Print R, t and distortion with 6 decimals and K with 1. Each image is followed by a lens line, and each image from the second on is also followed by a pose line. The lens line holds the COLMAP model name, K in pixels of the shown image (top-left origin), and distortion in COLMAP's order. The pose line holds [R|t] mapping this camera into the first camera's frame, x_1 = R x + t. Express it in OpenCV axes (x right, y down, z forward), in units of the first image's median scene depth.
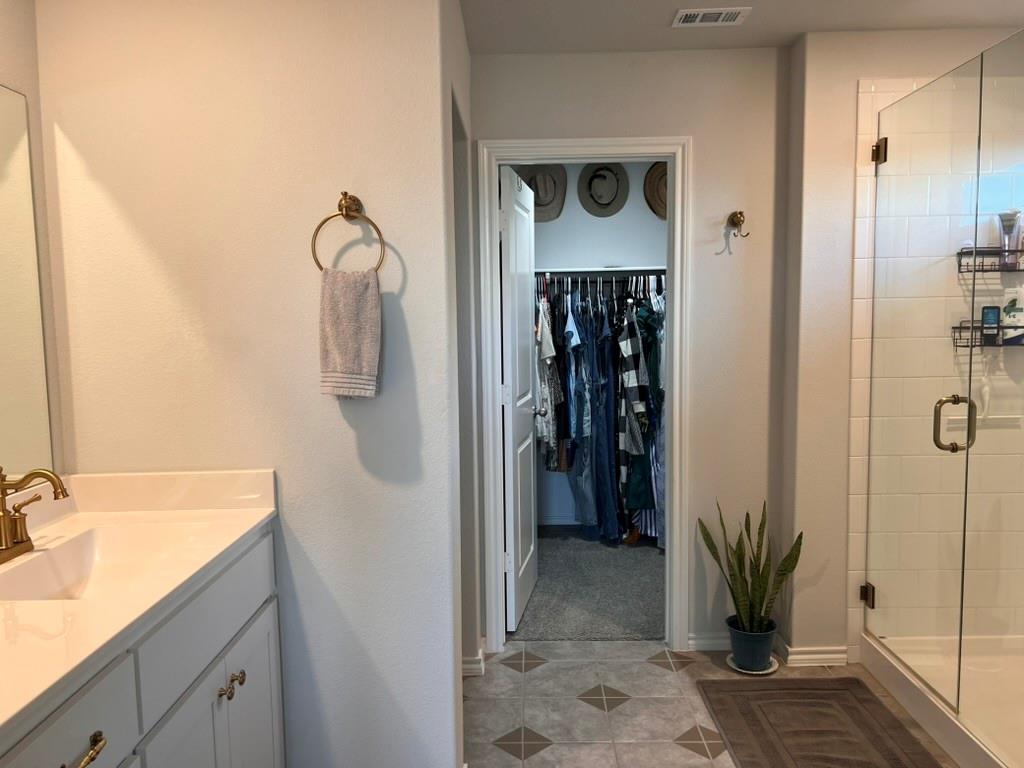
lens RADIAL K [[784.3, 0, 512.0], [0, 784.3, 384.0], [0, 0, 1]] dist [0.083426, -0.089122]
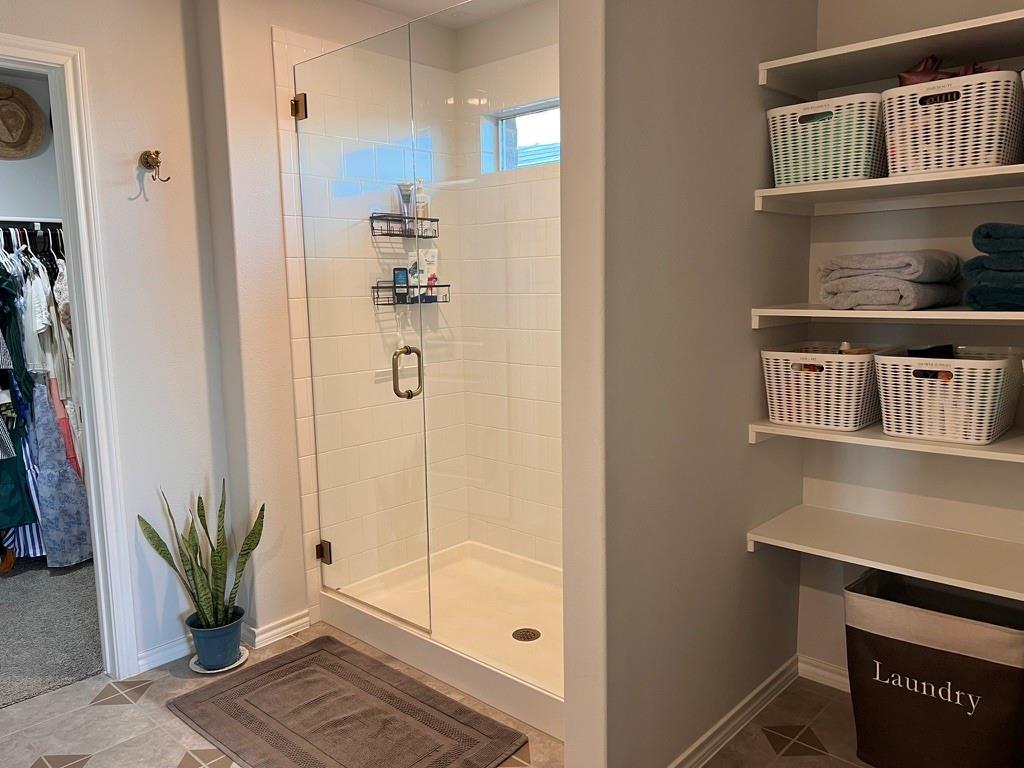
lens RADIAL K [[784.3, 0, 512.0], [0, 784.3, 384.0], [0, 0, 1]] dist [0.083426, -0.089122]
pose [[0.673724, -0.092505, 0.733170, -0.122347], [0.073637, 0.995600, 0.057950, 0.012785], [-0.735305, 0.014946, 0.677572, 0.155855]]
